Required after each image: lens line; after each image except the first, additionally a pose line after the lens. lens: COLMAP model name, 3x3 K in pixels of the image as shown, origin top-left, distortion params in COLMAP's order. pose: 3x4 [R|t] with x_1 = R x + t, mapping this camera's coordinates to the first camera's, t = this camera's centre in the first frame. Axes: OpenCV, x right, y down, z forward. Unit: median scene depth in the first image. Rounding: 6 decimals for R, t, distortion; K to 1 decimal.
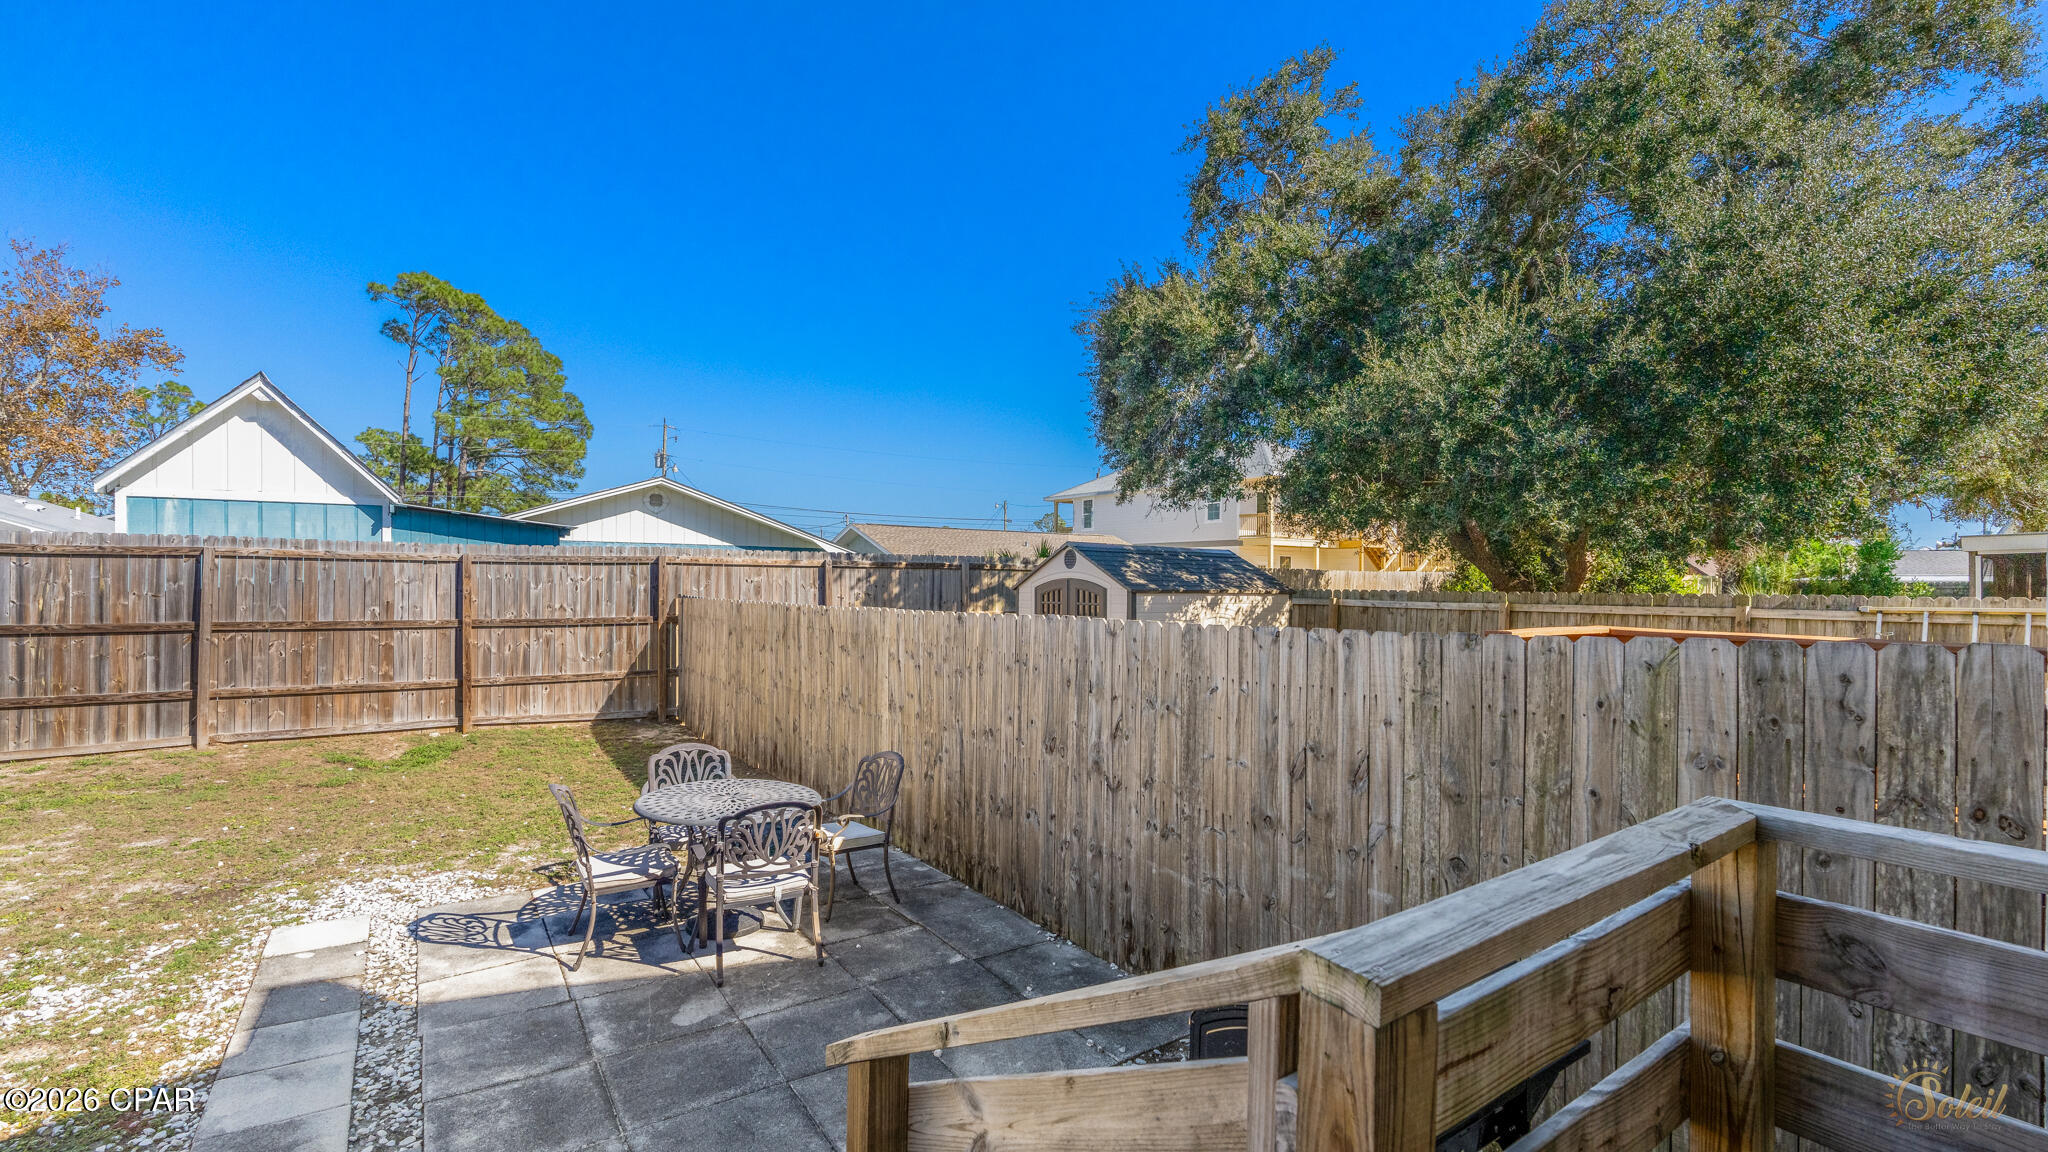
lens RADIAL K [[890.4, 0, 1028.8], [0, 890.4, 578.3], [0, 0, 1]] dist [-0.012669, 0.002537]
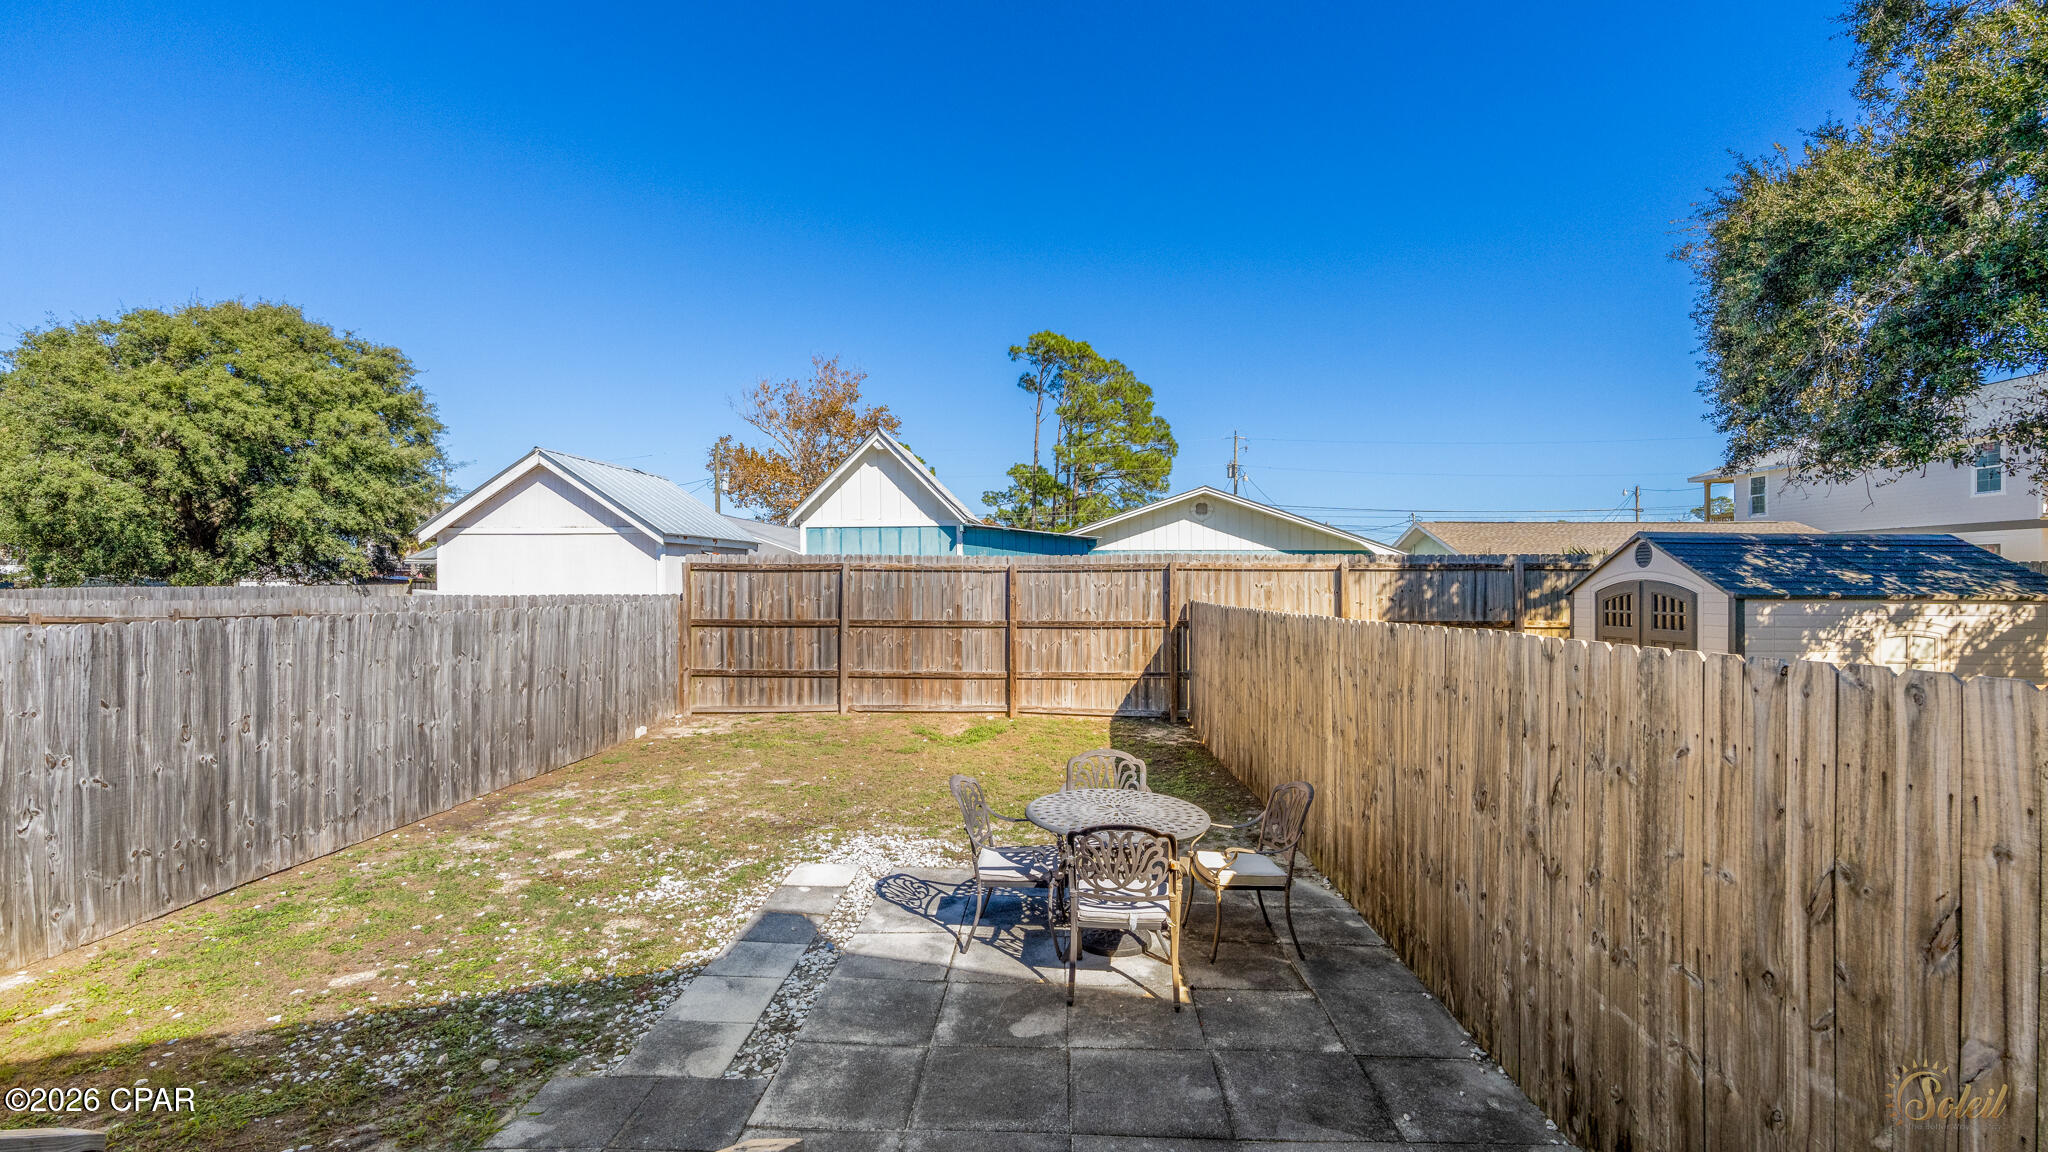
lens RADIAL K [[890.4, 0, 1029.5], [0, 890.4, 577.5], [0, 0, 1]] dist [-0.012669, 0.002537]
pose [[0.803893, -0.011293, -0.594667, 0.094690], [0.007751, 0.999934, -0.008510, 0.000285], [0.594724, 0.002232, 0.803927, 0.091756]]
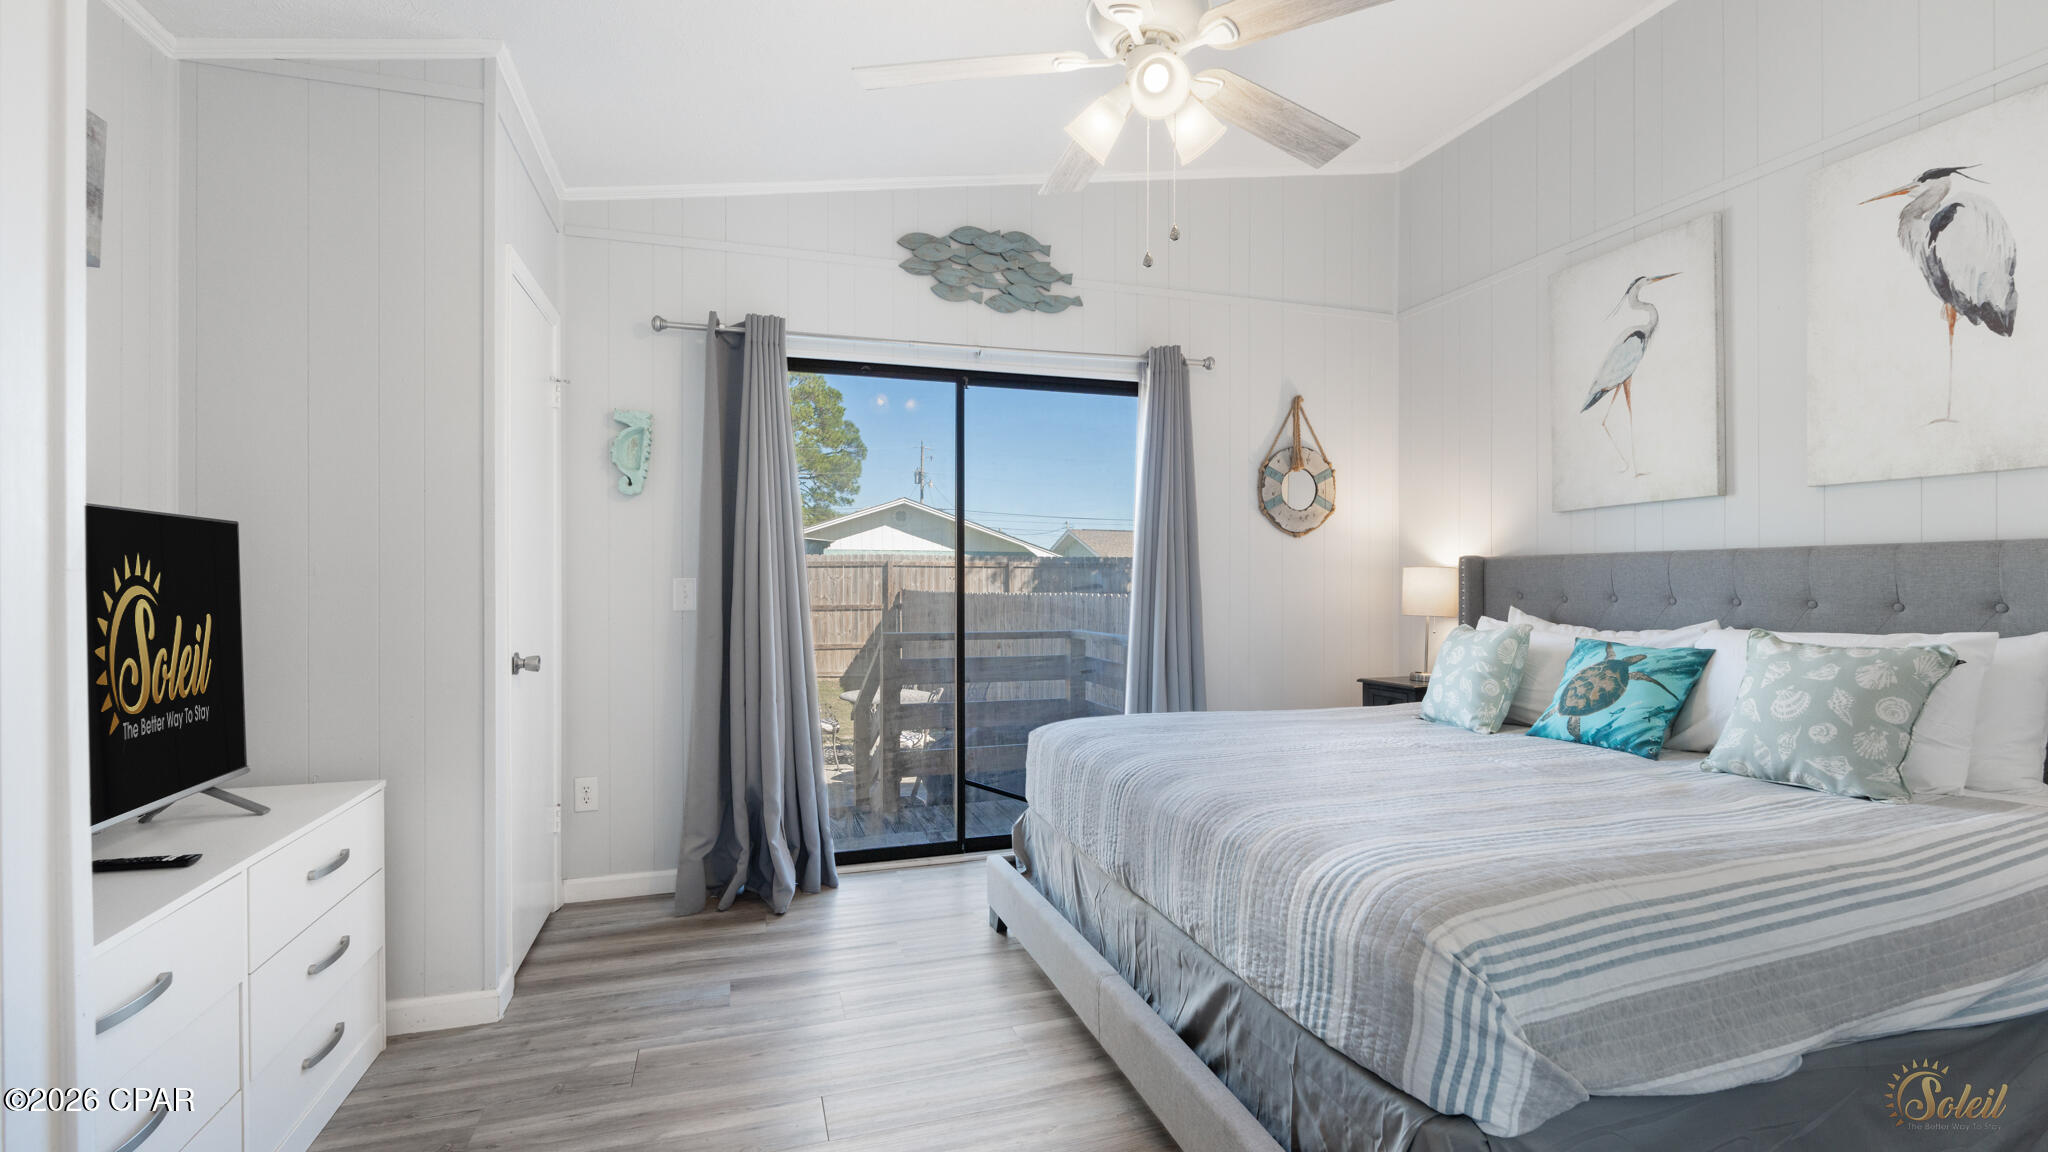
lens RADIAL K [[890.4, 0, 1024.2], [0, 890.4, 580.8], [0, 0, 1]] dist [-0.012669, 0.002537]
pose [[0.958590, -0.006099, -0.284723, 0.261553], [0.006333, 0.999980, -0.000099, 0.010734], [0.284718, -0.001708, 0.958610, -0.394271]]
